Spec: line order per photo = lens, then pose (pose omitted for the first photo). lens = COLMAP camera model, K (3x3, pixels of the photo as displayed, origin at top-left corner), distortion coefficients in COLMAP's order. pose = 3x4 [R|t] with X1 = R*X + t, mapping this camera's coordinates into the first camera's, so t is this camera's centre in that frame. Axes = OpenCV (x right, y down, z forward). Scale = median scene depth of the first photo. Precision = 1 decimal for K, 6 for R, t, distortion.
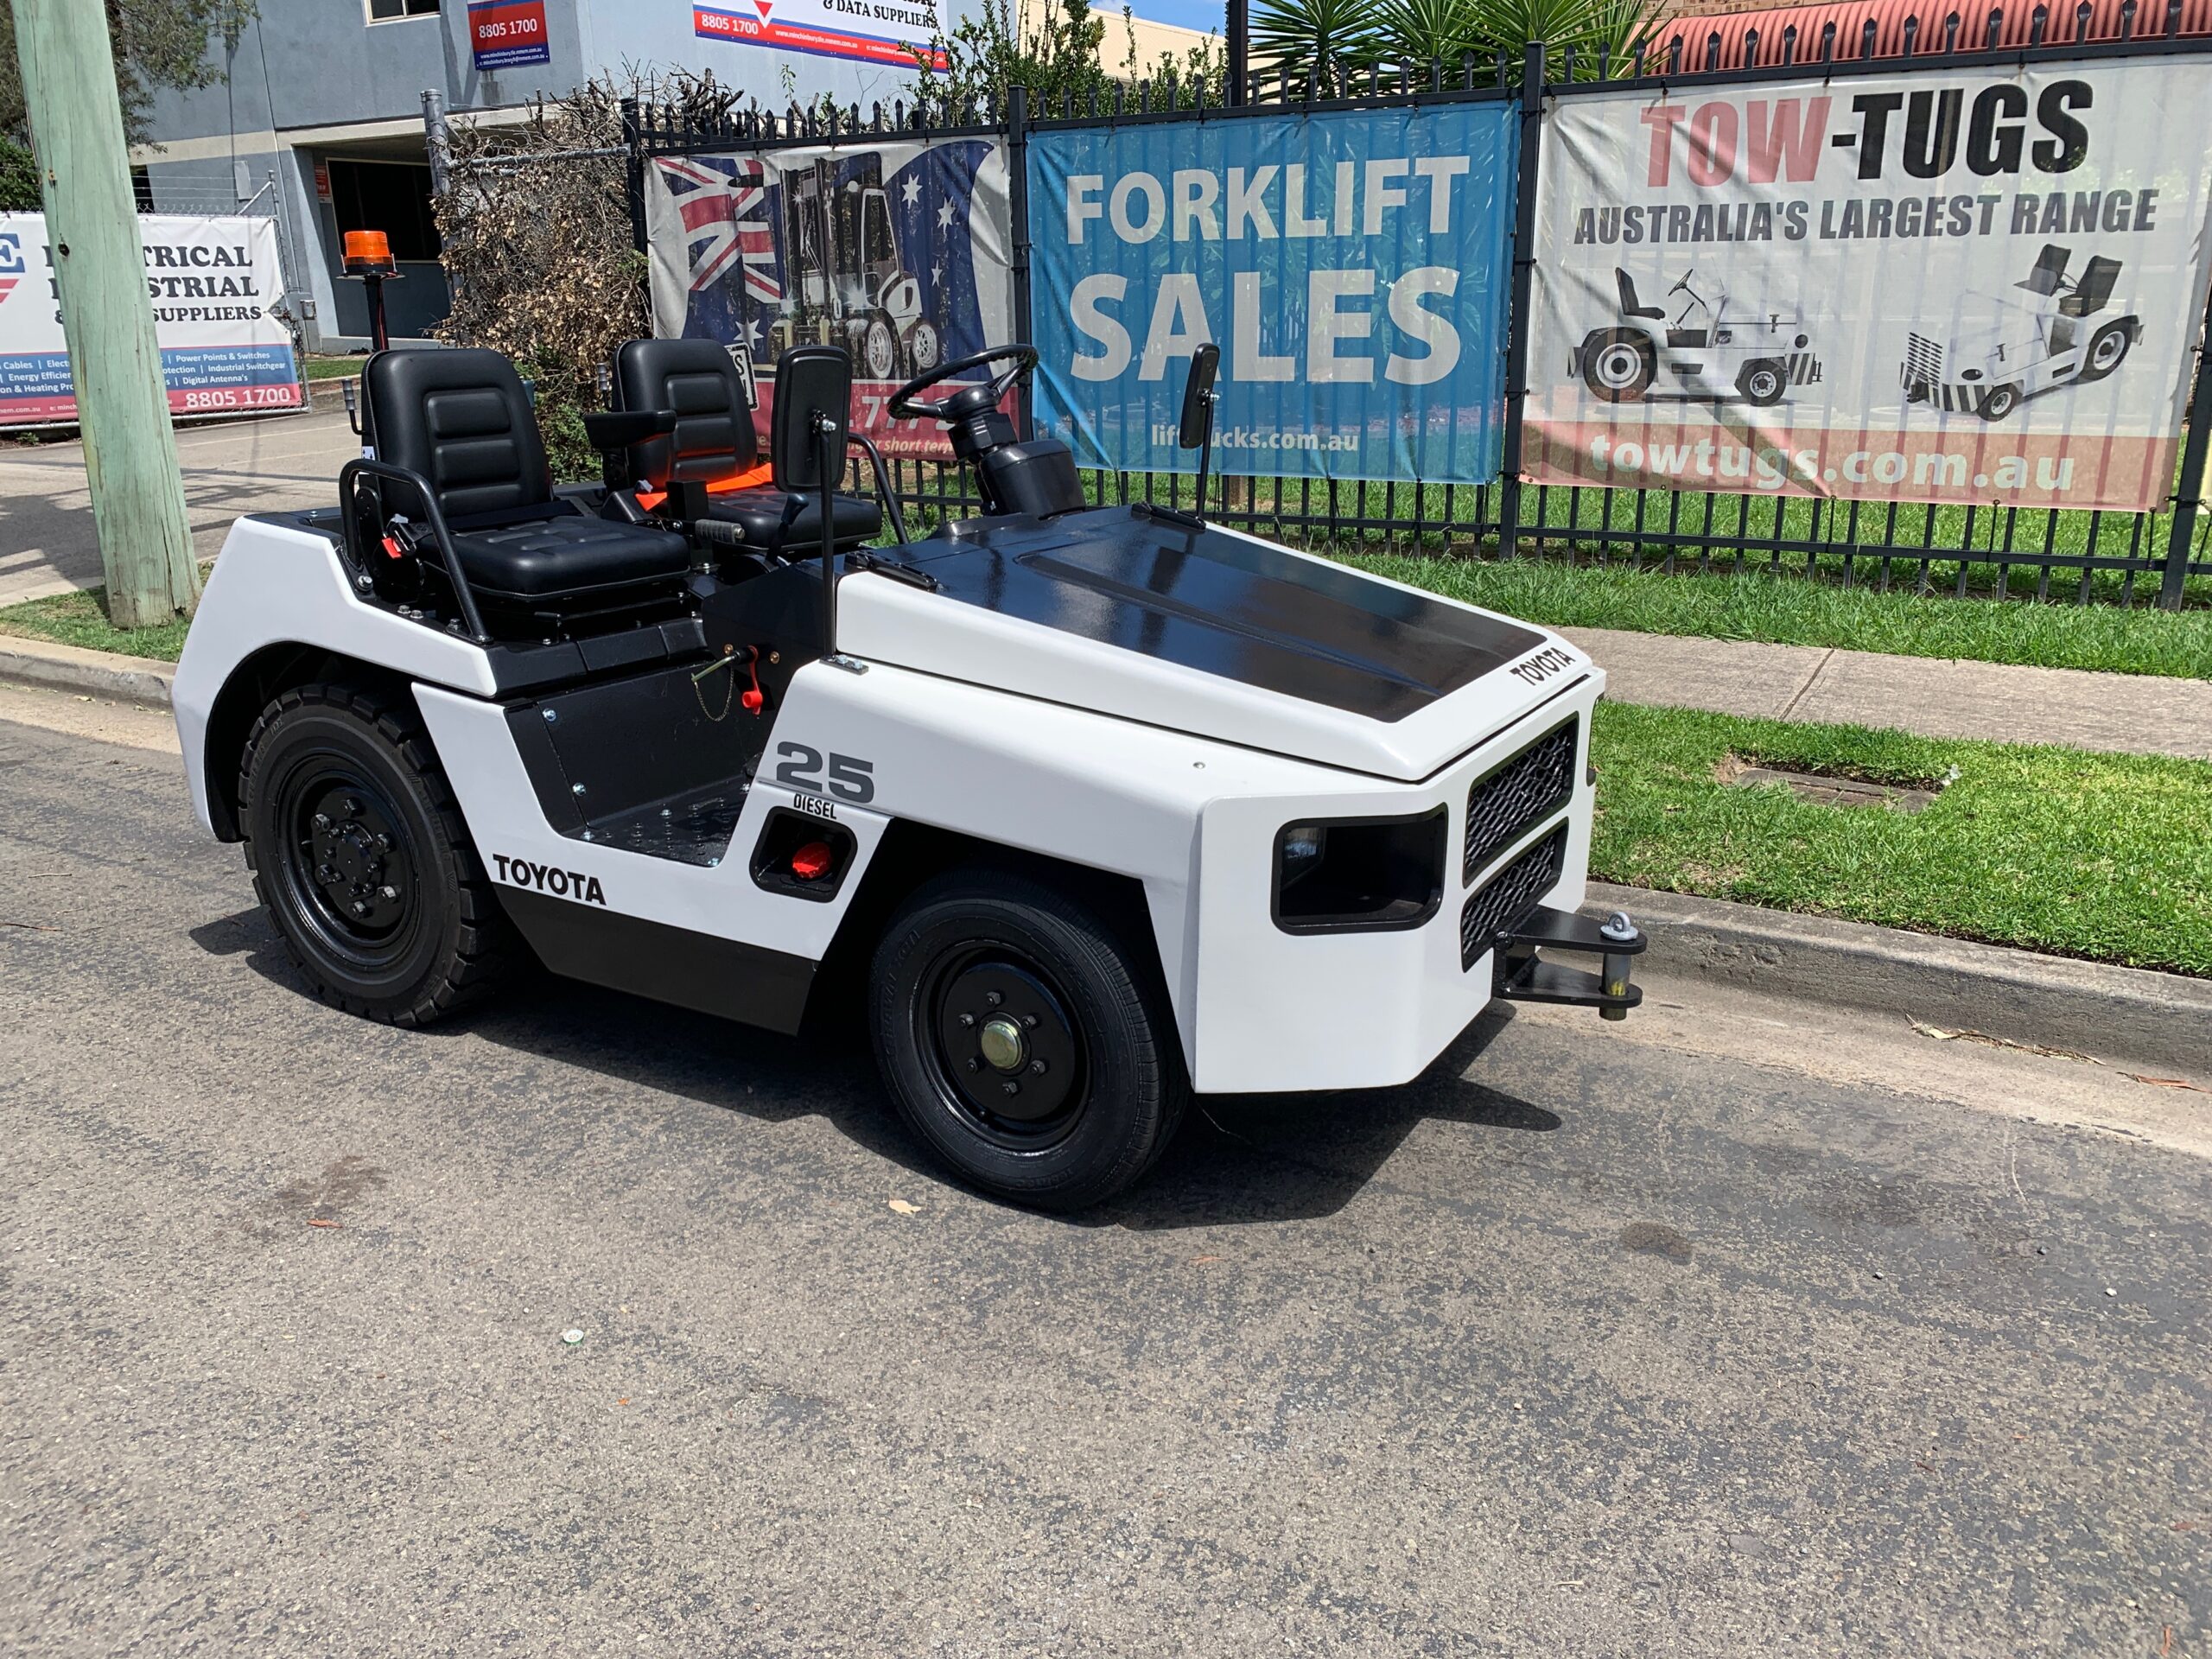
lens RADIAL K [[1680.3, 0, 1100.7], [0, 1680.3, 825.9], [0, 0, 1]] dist [-0.004421, -0.001028]
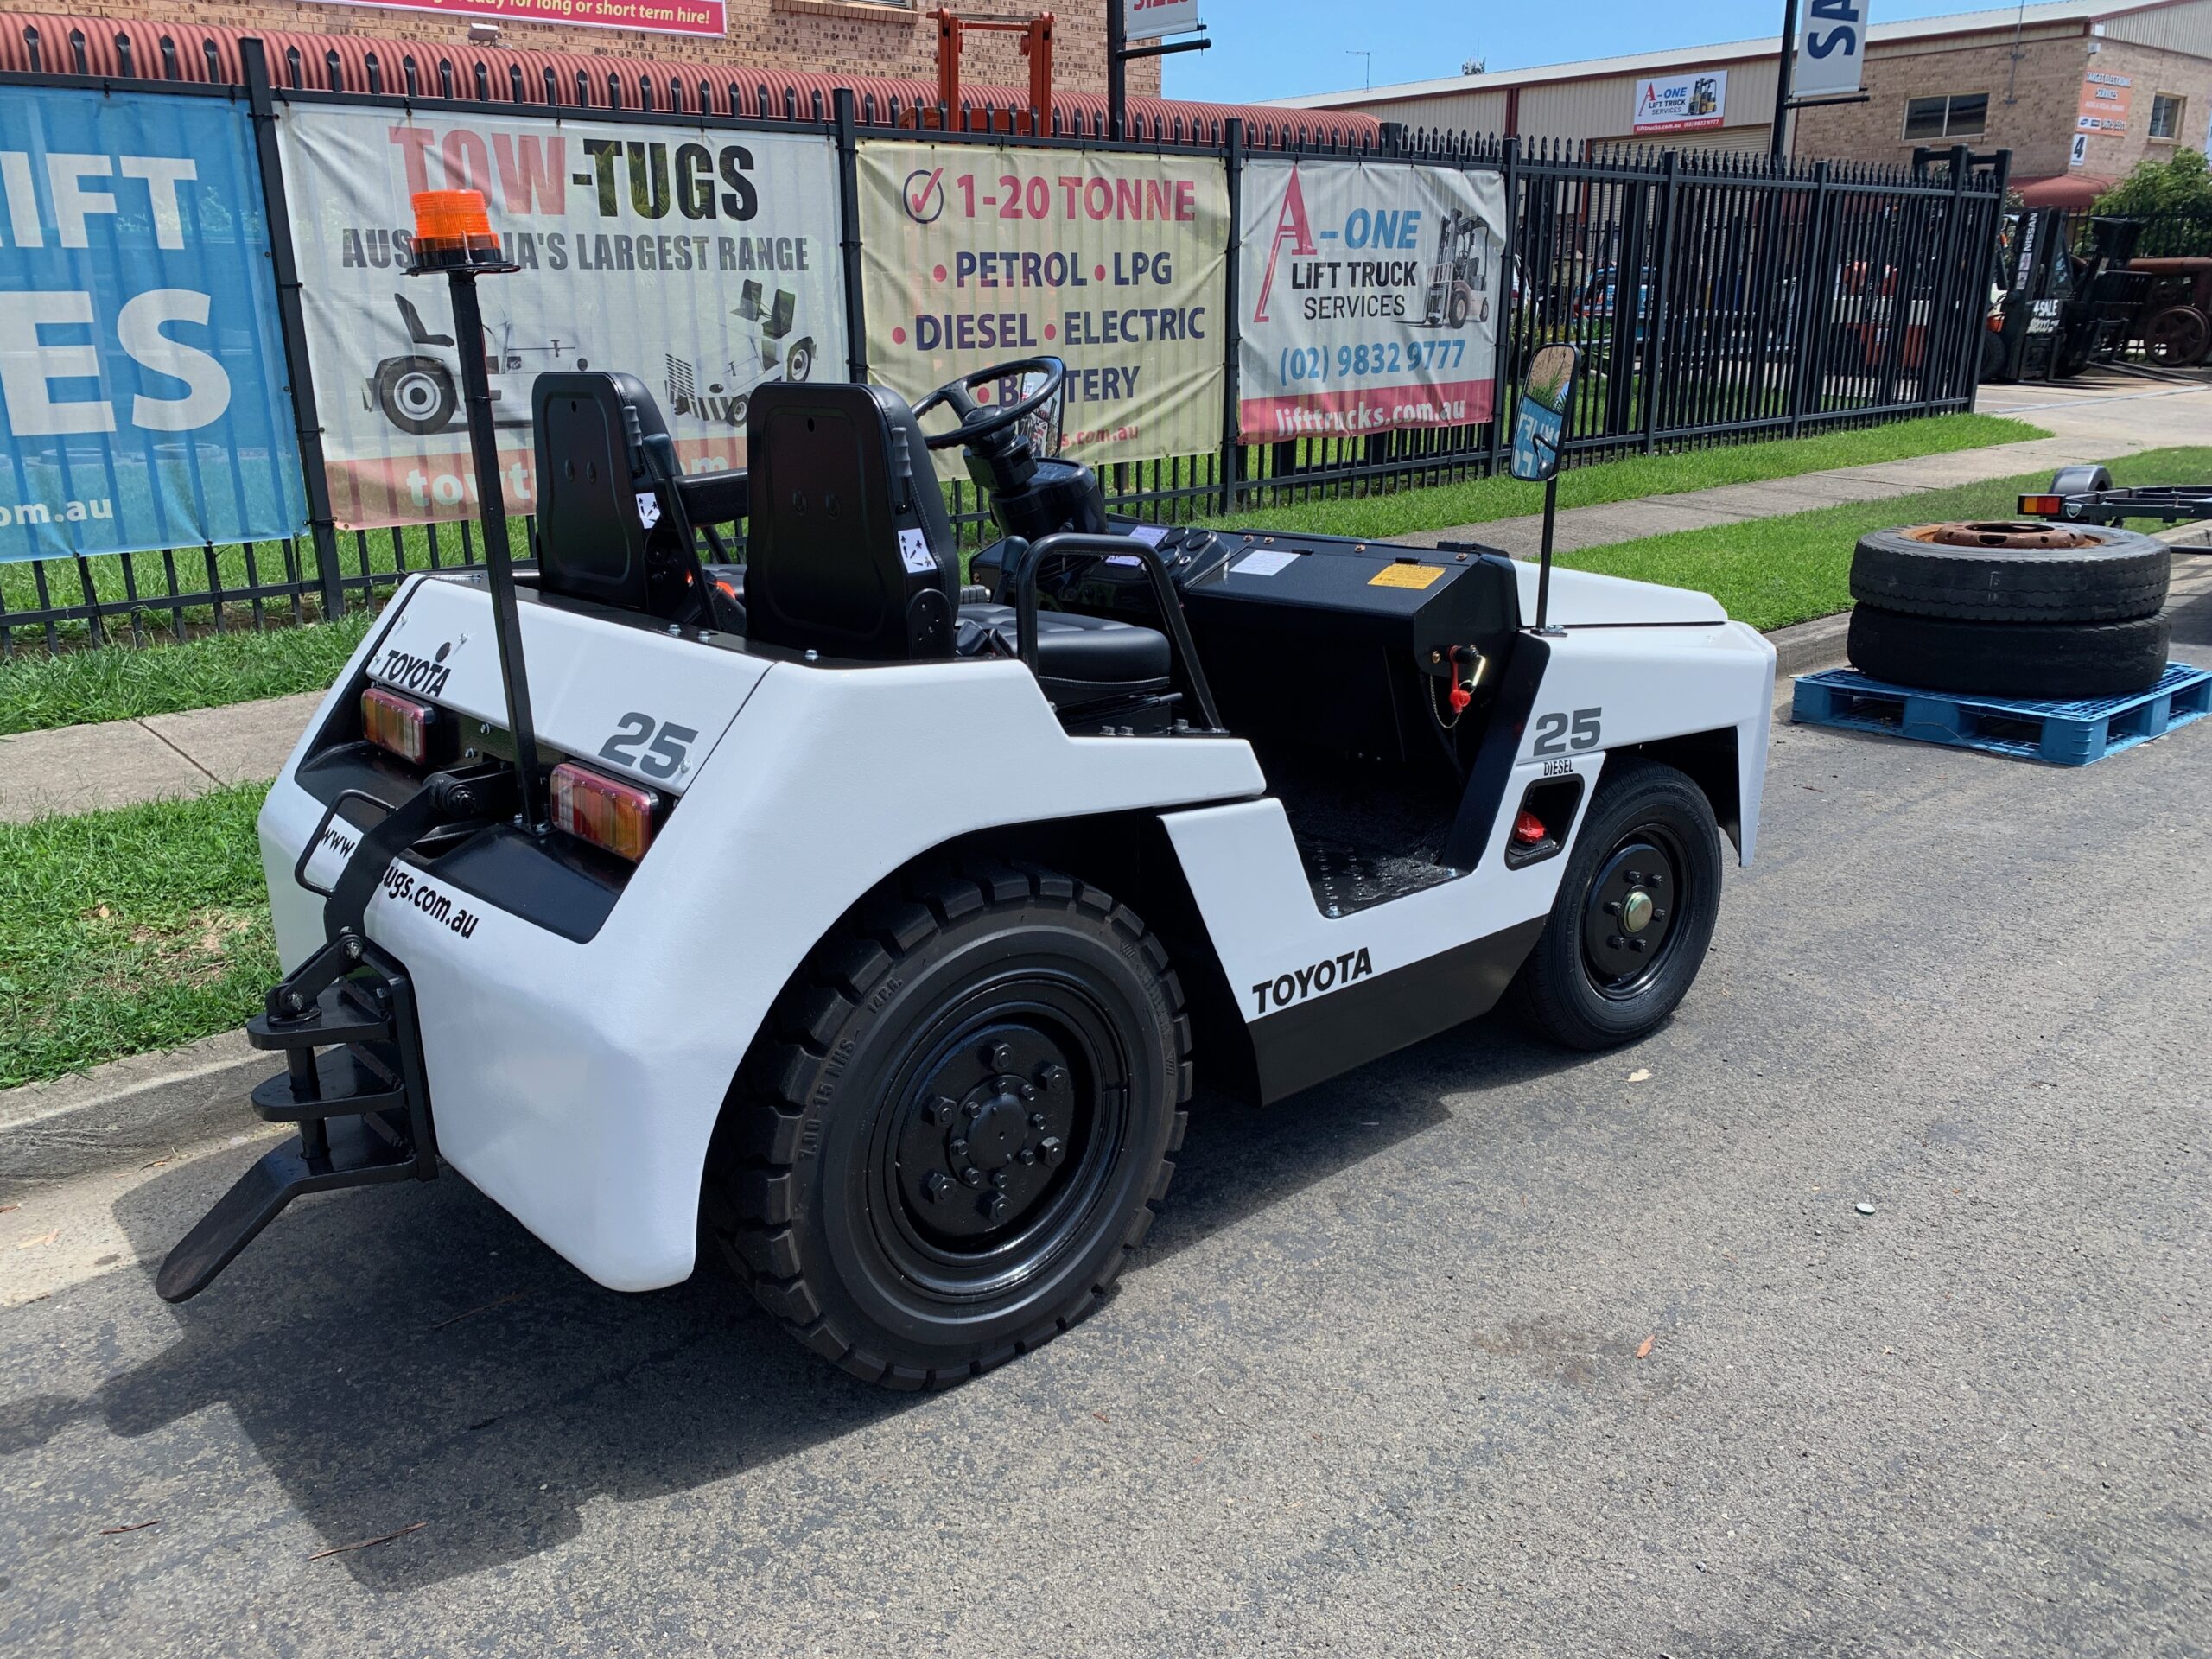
lens RADIAL K [[1680.3, 0, 1100.7], [0, 1680.3, 825.9], [0, 0, 1]] dist [-0.004421, -0.001028]
pose [[0.336150, -0.268303, 0.902783, -0.533640], [0.289356, 0.941623, 0.172105, -0.105142], [-0.896257, 0.203372, 0.394162, 0.357733]]
